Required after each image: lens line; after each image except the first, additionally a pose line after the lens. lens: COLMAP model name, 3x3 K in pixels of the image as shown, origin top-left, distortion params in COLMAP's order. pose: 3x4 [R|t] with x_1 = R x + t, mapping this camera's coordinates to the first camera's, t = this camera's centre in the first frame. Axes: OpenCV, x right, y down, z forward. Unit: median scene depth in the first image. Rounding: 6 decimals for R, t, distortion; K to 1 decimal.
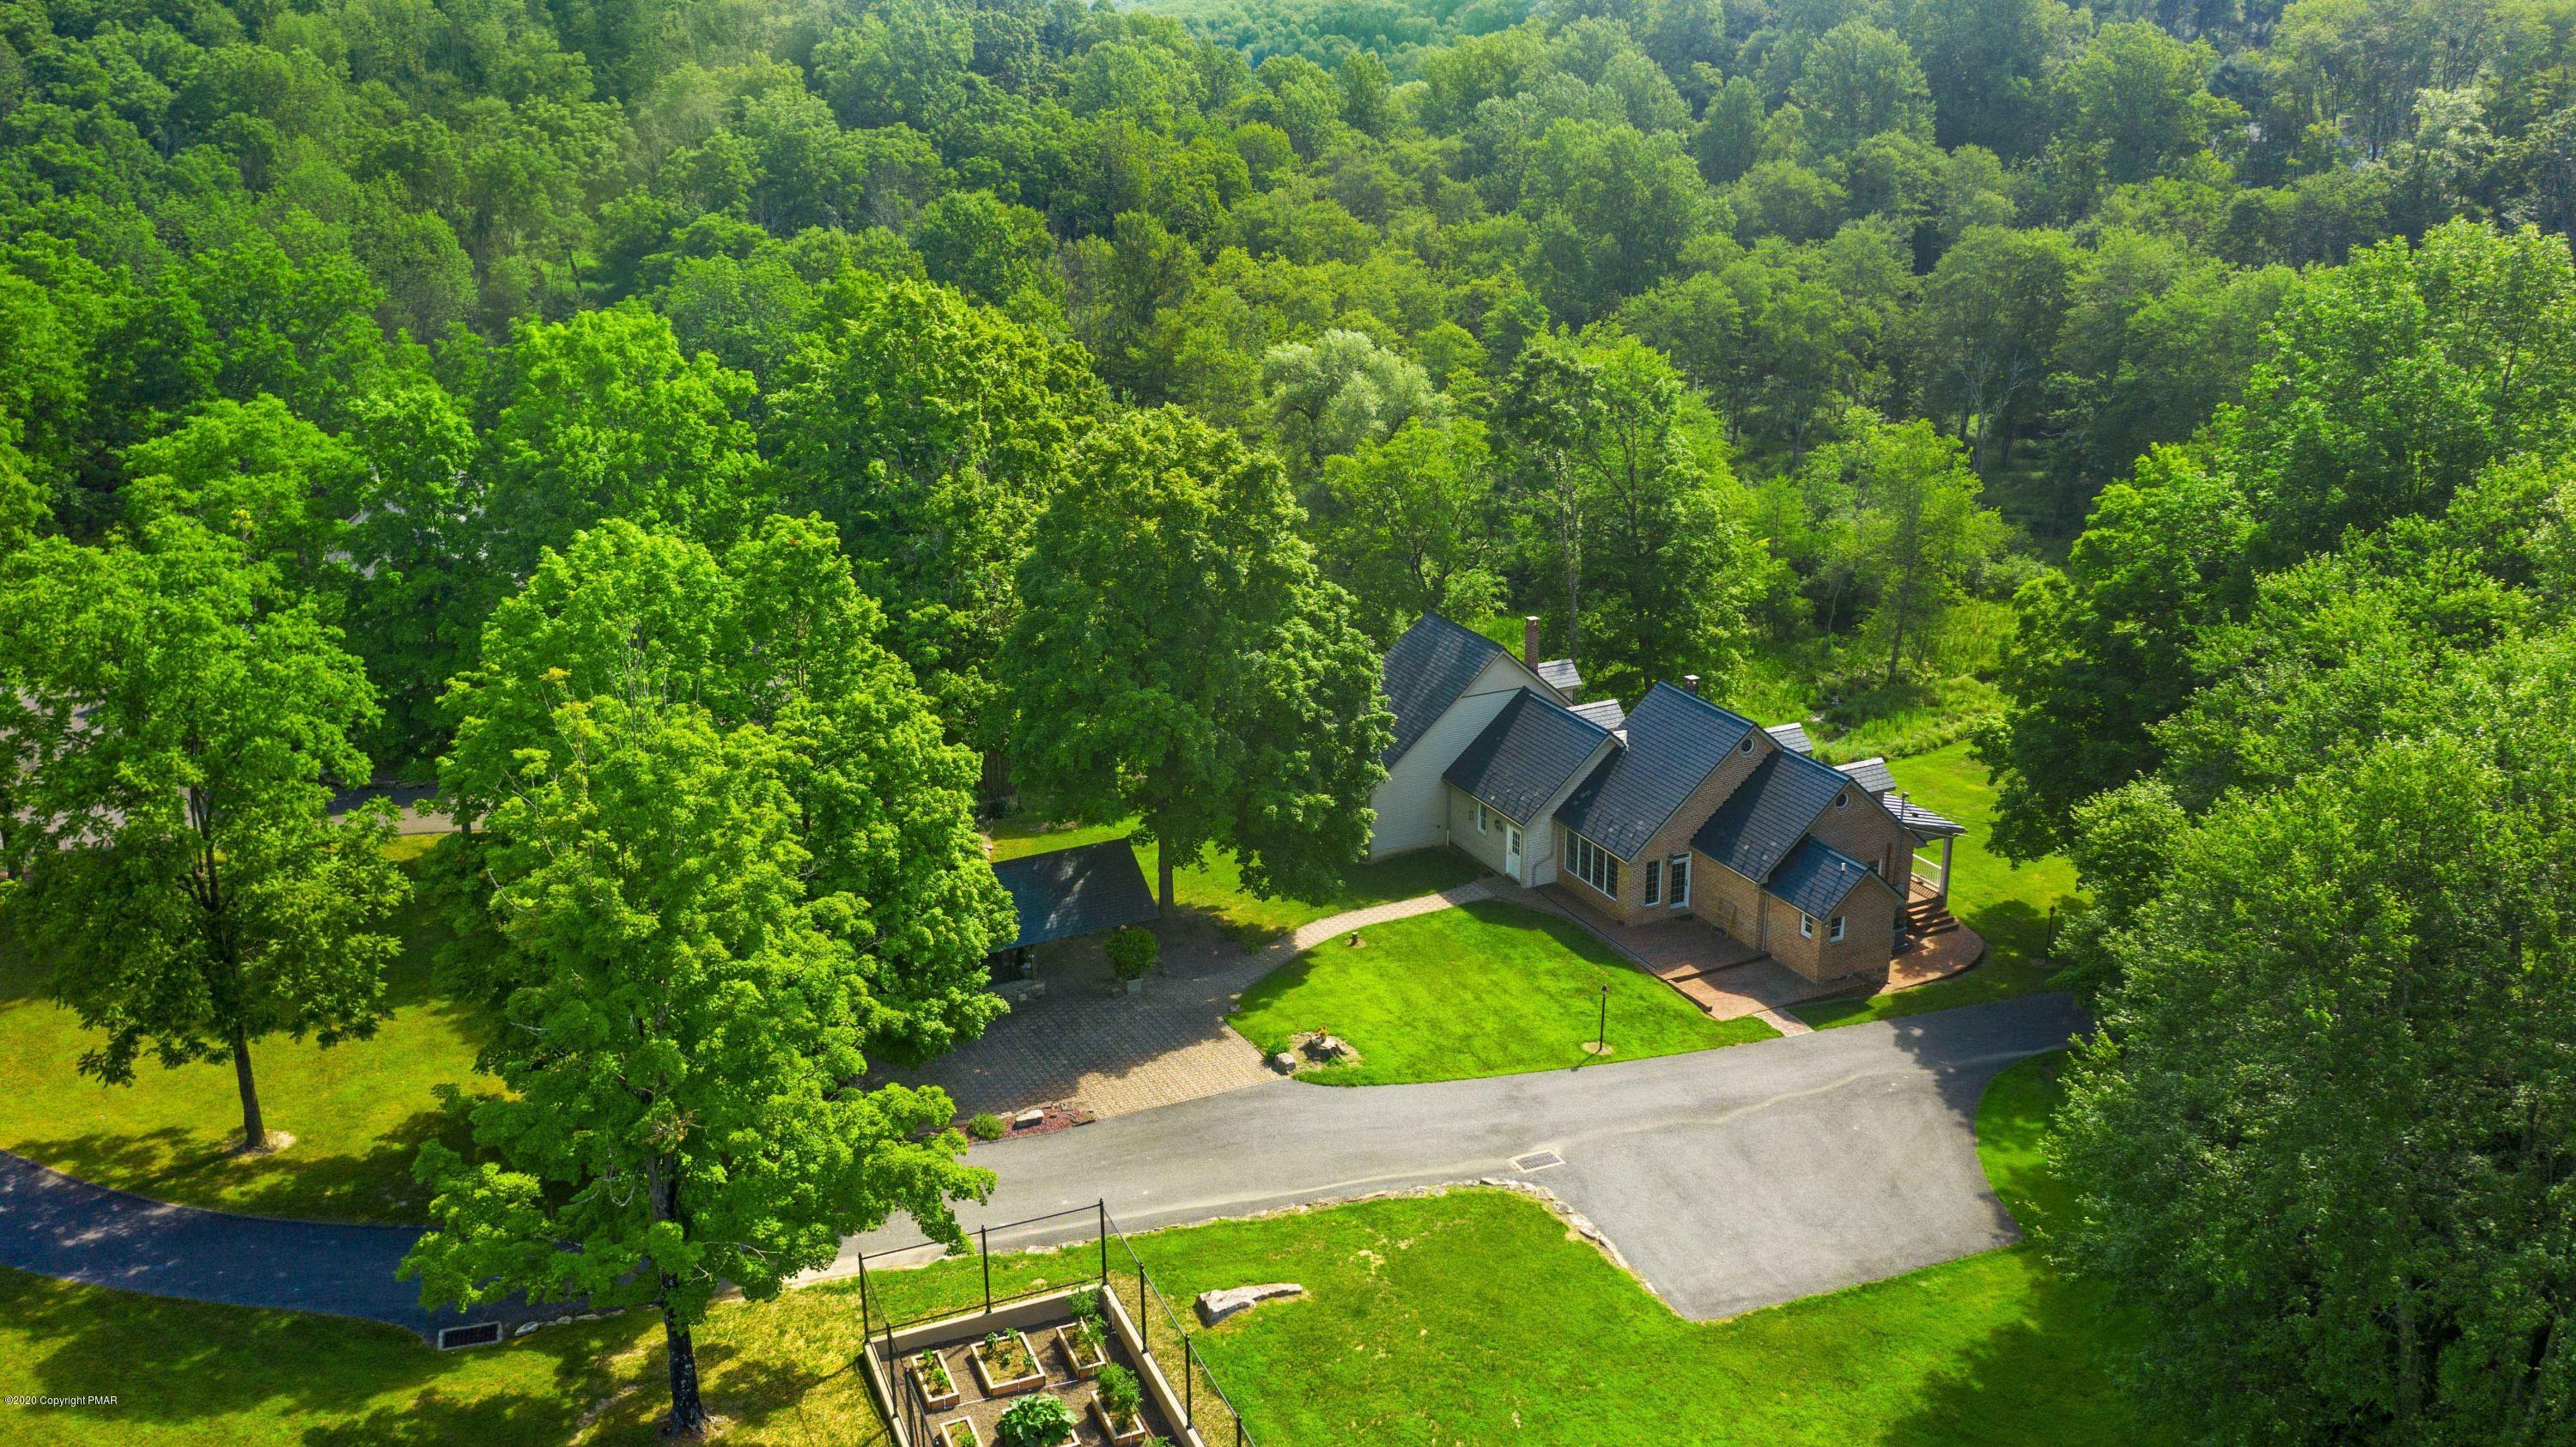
lens RADIAL K [[2027.5, 0, 1291.0], [0, 2027.5, 724.7], [0, 0, 1]] dist [-0.025198, 0.006011]
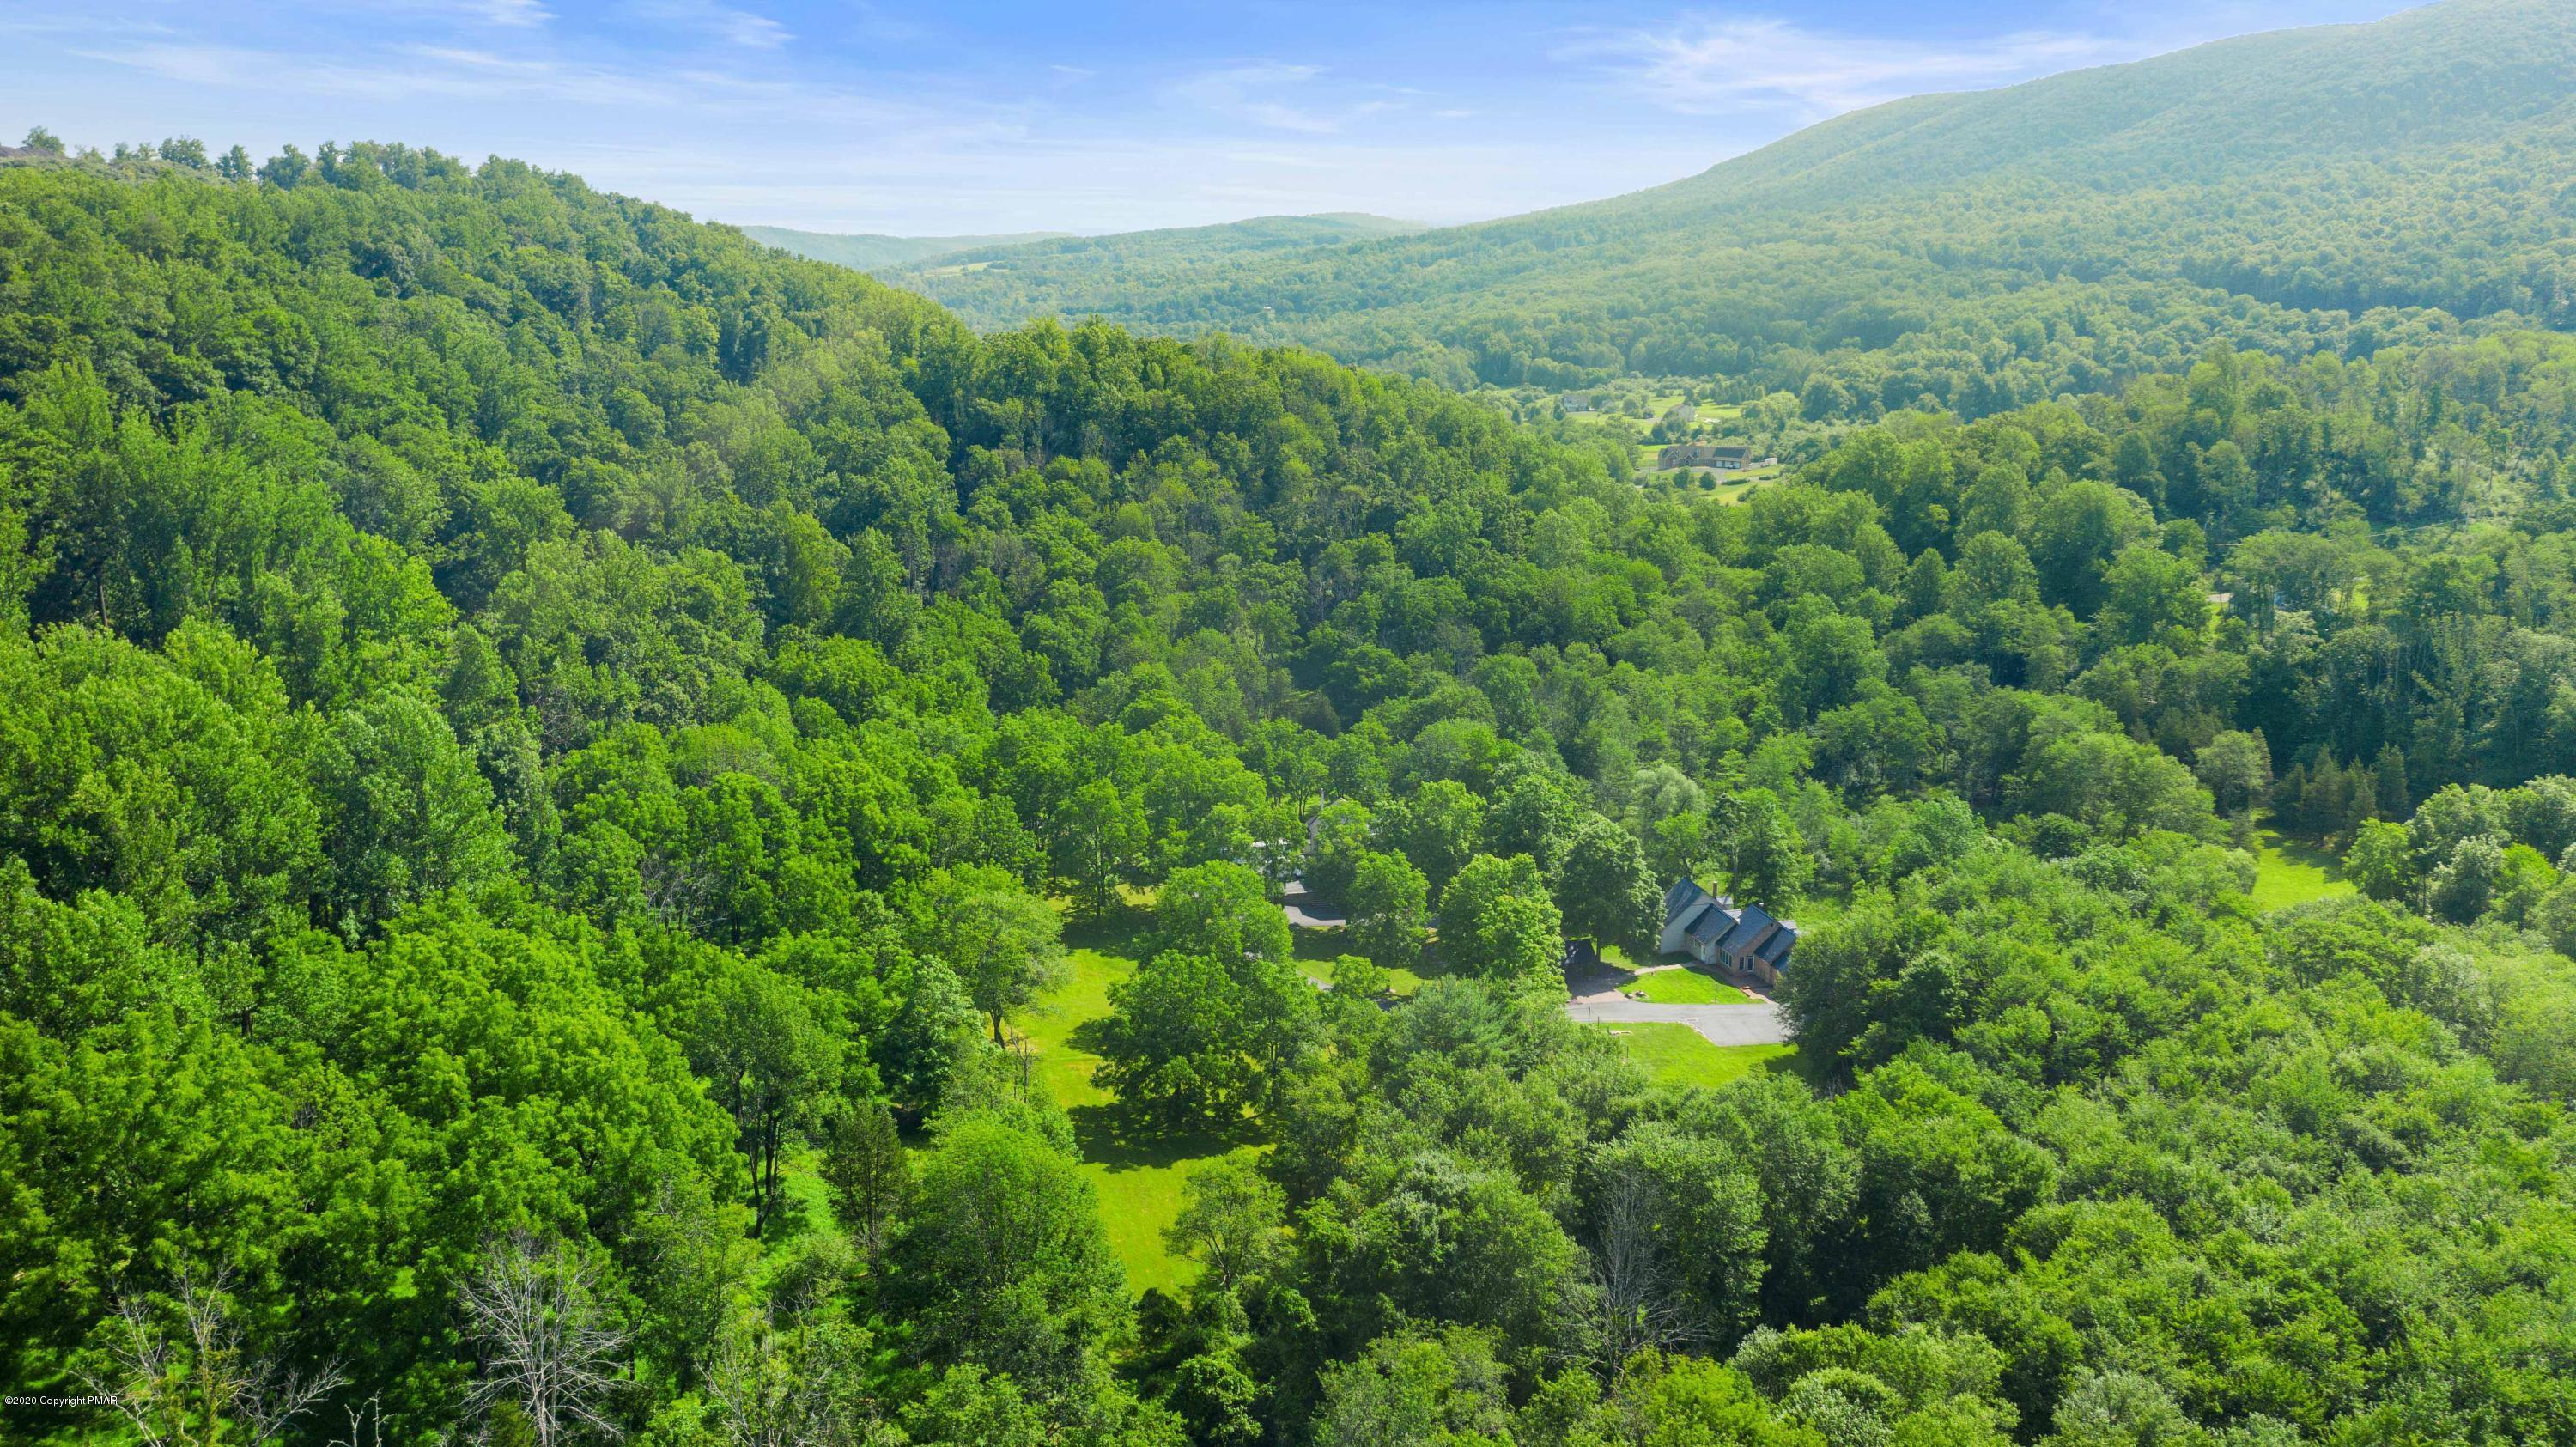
lens RADIAL K [[2027.5, 0, 1296.0], [0, 2027.5, 725.1], [0, 0, 1]] dist [-0.025198, 0.006011]
pose [[0.982748, 0.051153, -0.177732, 0.025132], [-0.067239, 0.994050, -0.085693, 0.020718], [0.172291, 0.096166, 0.980341, -2.419831]]
